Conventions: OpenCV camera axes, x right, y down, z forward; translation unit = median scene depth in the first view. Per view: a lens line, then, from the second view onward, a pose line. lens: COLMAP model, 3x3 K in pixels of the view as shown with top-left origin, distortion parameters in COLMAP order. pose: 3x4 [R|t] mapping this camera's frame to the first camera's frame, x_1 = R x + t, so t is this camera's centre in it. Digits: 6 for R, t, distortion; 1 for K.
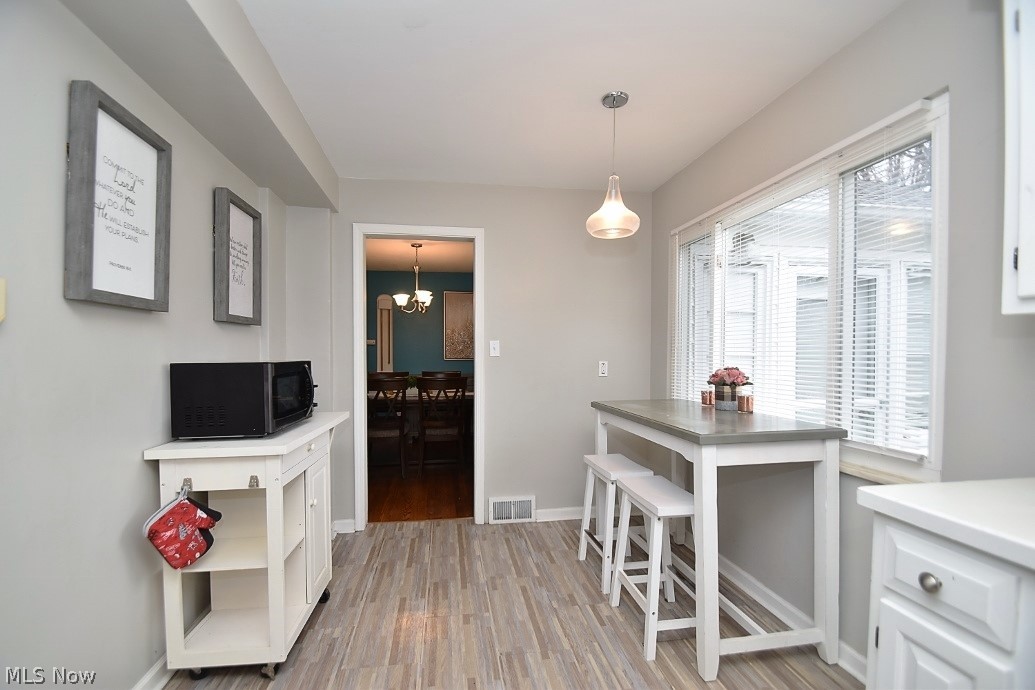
lens RADIAL K [[452.5, 0, 501.3], [0, 452.5, 359.8], [0, 0, 1]] dist [0.016287, -0.017677]
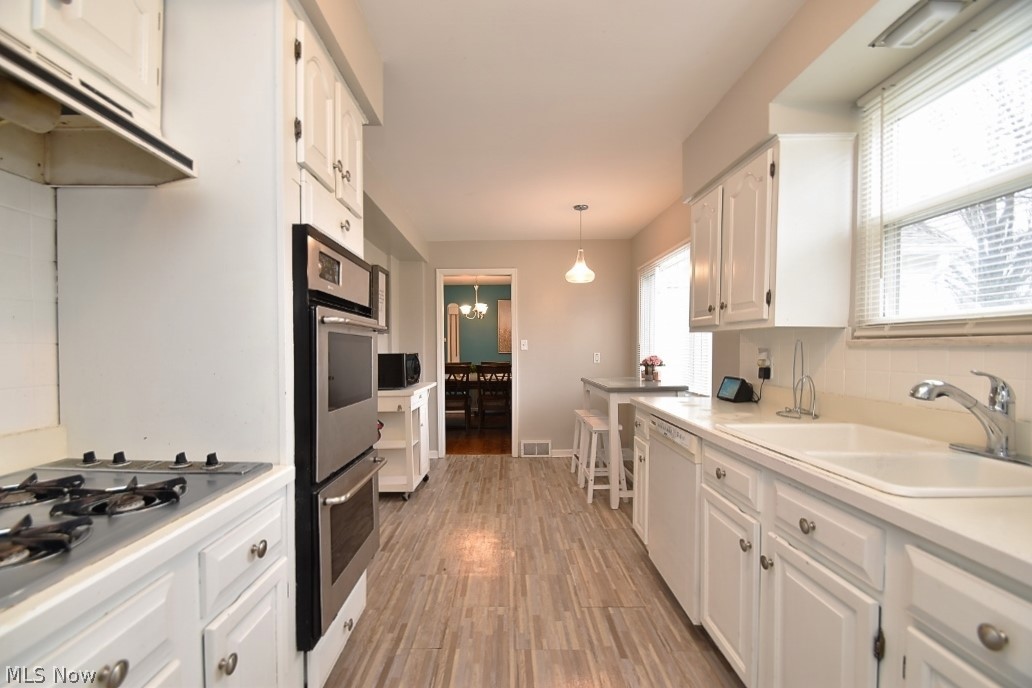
lens RADIAL K [[451.2, 0, 499.8], [0, 451.2, 358.8], [0, 0, 1]] dist [0.016287, -0.017677]
pose [[0.989888, -0.001495, -0.141846, 0.125307], [0.003000, 0.999941, 0.010402, 0.005525], [0.141822, -0.010722, 0.989834, -0.562736]]
